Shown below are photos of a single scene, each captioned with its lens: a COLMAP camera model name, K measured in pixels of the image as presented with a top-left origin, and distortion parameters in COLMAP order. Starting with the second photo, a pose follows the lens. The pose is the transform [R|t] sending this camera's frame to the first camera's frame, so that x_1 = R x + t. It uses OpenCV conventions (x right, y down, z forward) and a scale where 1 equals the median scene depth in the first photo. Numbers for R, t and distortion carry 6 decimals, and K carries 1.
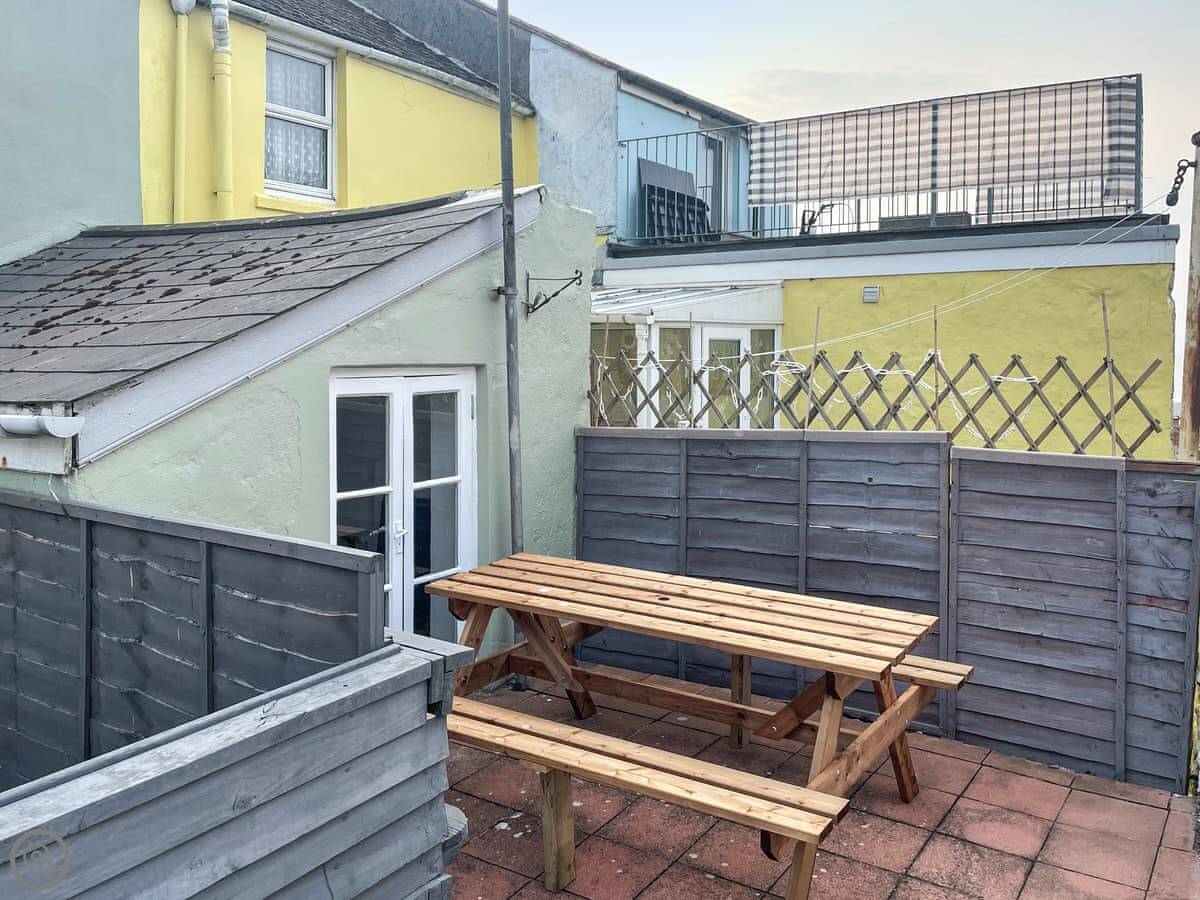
lens RADIAL K [[1120.4, 0, 559.0], [0, 1120.4, 416.9], [0, 0, 1]] dist [0.102929, -0.210082]
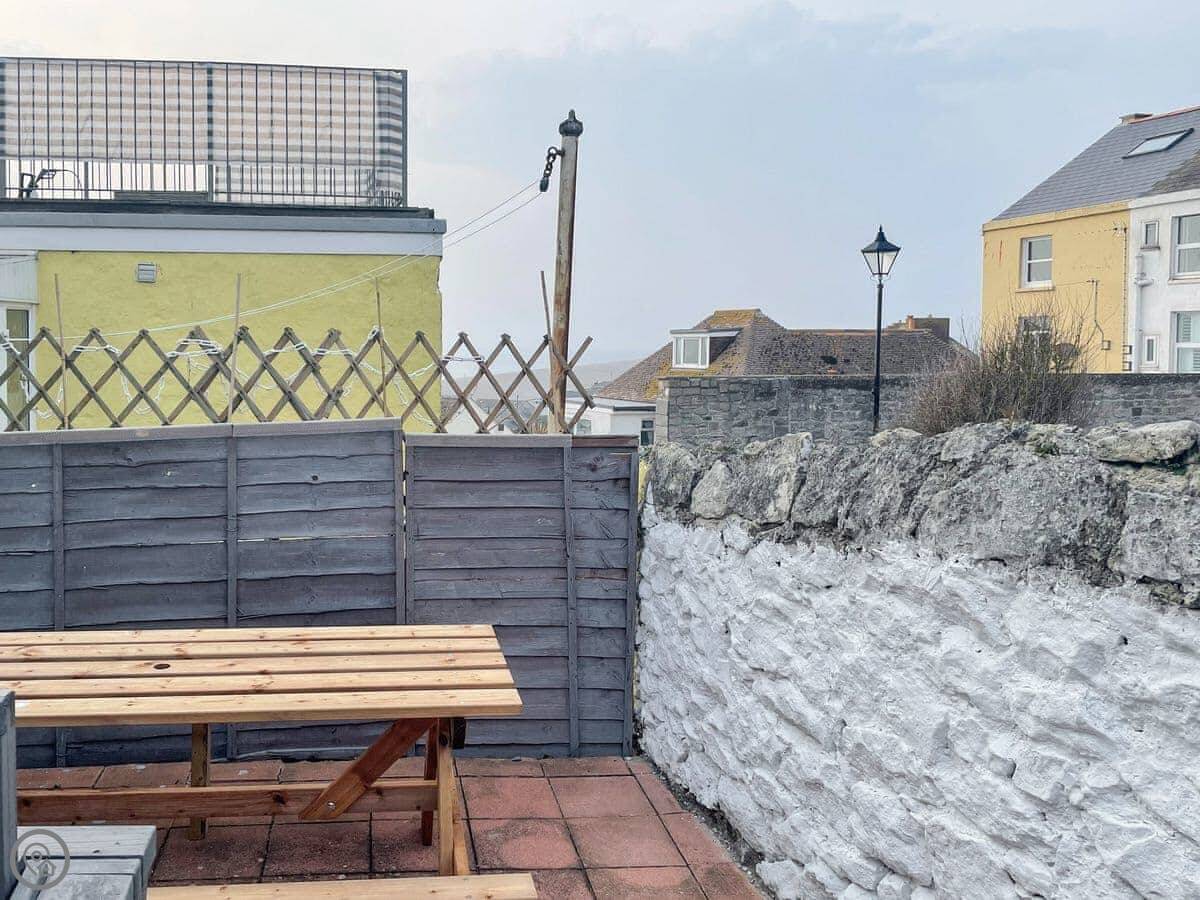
lens RADIAL K [[1120.4, 0, 559.0], [0, 1120.4, 416.9], [0, 0, 1]] dist [0.102929, -0.210082]
pose [[0.737582, -0.043362, 0.673863, -0.155680], [0.041758, 0.998955, 0.018574, 0.001403], [-0.673965, 0.014440, 0.738622, 0.238222]]
